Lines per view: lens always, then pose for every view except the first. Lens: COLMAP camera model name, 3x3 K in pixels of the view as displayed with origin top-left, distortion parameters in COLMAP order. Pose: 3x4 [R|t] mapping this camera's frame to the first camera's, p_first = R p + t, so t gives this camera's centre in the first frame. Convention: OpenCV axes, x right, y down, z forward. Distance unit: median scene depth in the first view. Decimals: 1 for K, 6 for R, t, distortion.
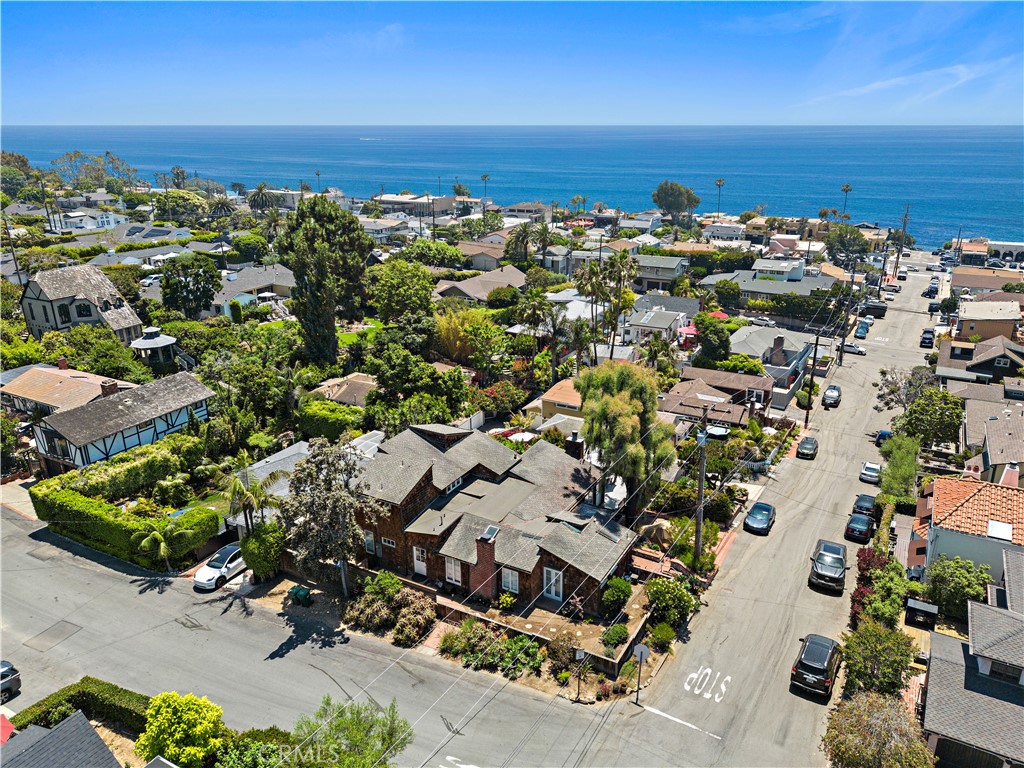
lens RADIAL K [[748.0, 0, 512.0], [0, 748.0, 384.0], [0, 0, 1]] dist [0.025896, 0.000183]
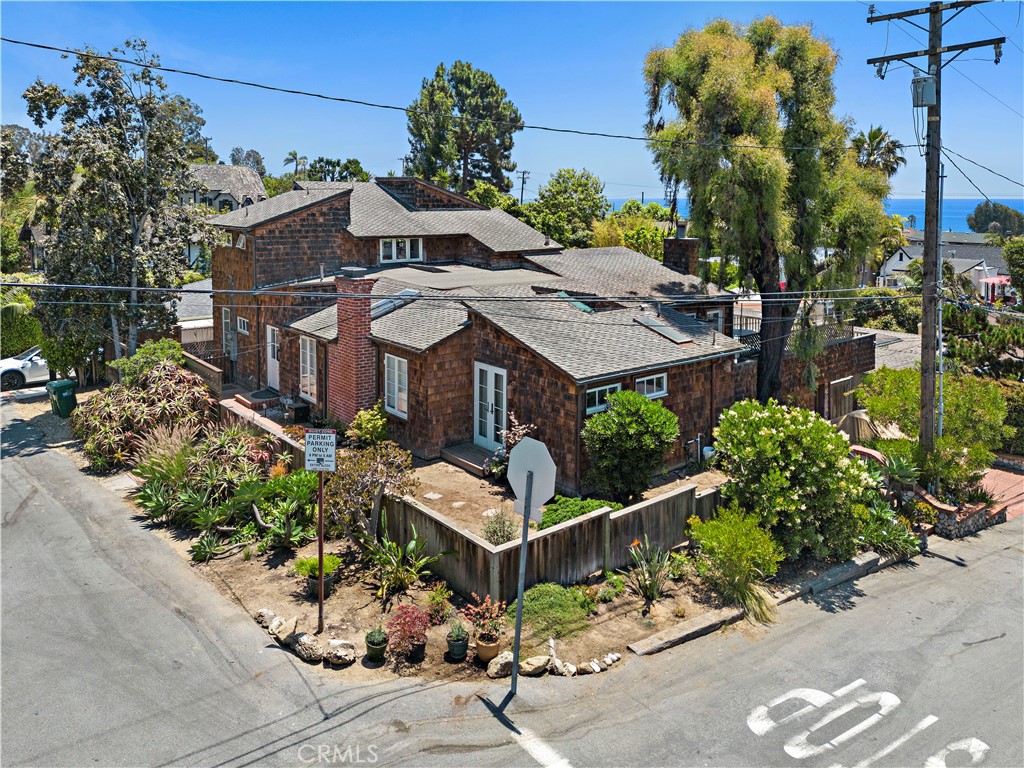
lens RADIAL K [[748.0, 0, 512.0], [0, 748.0, 384.0], [0, 0, 1]] dist [0.025896, 0.000183]
pose [[0.927471, 0.098698, -0.360634, 0.205979], [-0.134678, 0.987973, -0.075975, 0.285452], [0.348798, 0.119034, 0.929608, 0.646757]]
